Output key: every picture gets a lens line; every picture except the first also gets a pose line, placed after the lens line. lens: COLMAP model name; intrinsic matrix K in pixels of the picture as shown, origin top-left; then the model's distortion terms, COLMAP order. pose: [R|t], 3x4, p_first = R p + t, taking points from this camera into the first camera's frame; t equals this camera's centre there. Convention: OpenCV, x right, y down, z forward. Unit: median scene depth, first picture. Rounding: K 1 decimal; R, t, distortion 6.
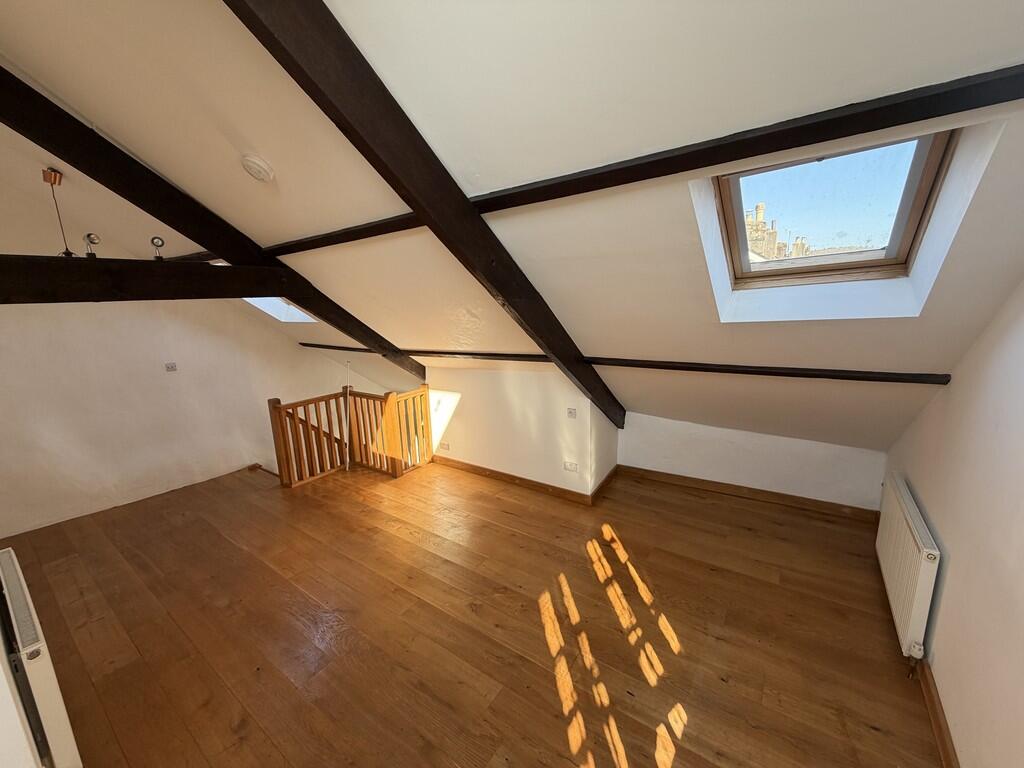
lens RADIAL K [[407.9, 0, 514.1], [0, 407.9, 384.4], [0, 0, 1]] dist [-0.001039, 0.000268]
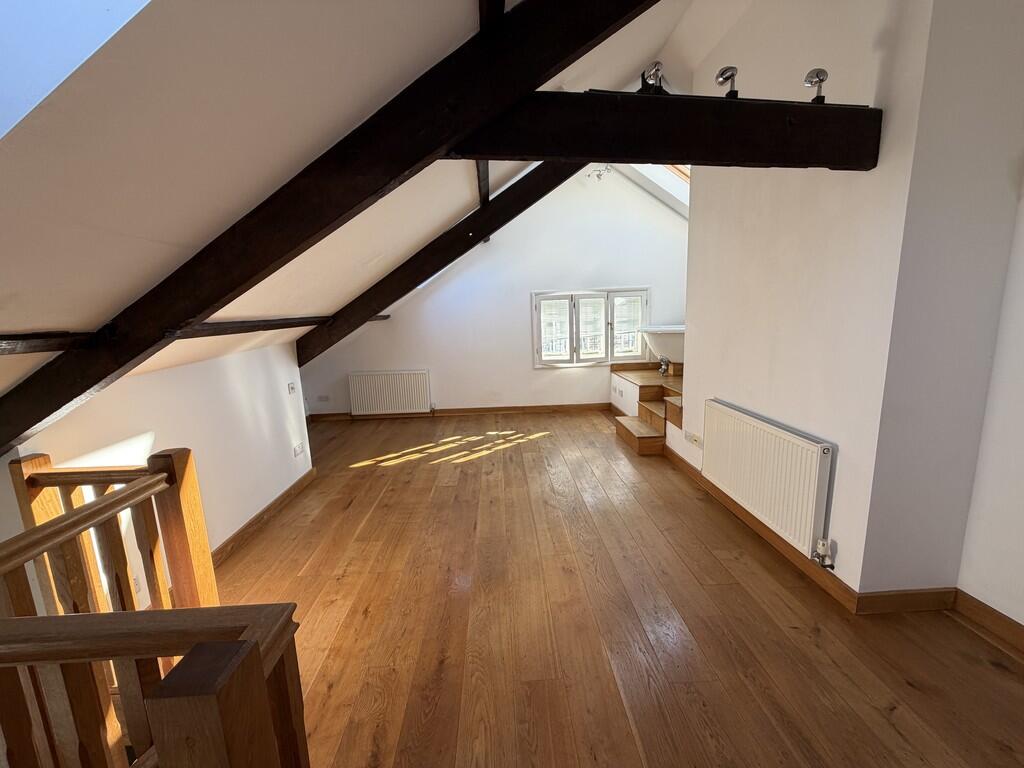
lens RADIAL K [[407.9, 0, 515.3], [0, 407.9, 383.7], [0, 0, 1]] dist [-0.001039, 0.000268]
pose [[-0.621937, -0.072054, 0.779746, -1.304474], [0.210259, 0.943826, 0.254921, -0.089447], [-0.754312, 0.322493, -0.571850, 1.741784]]
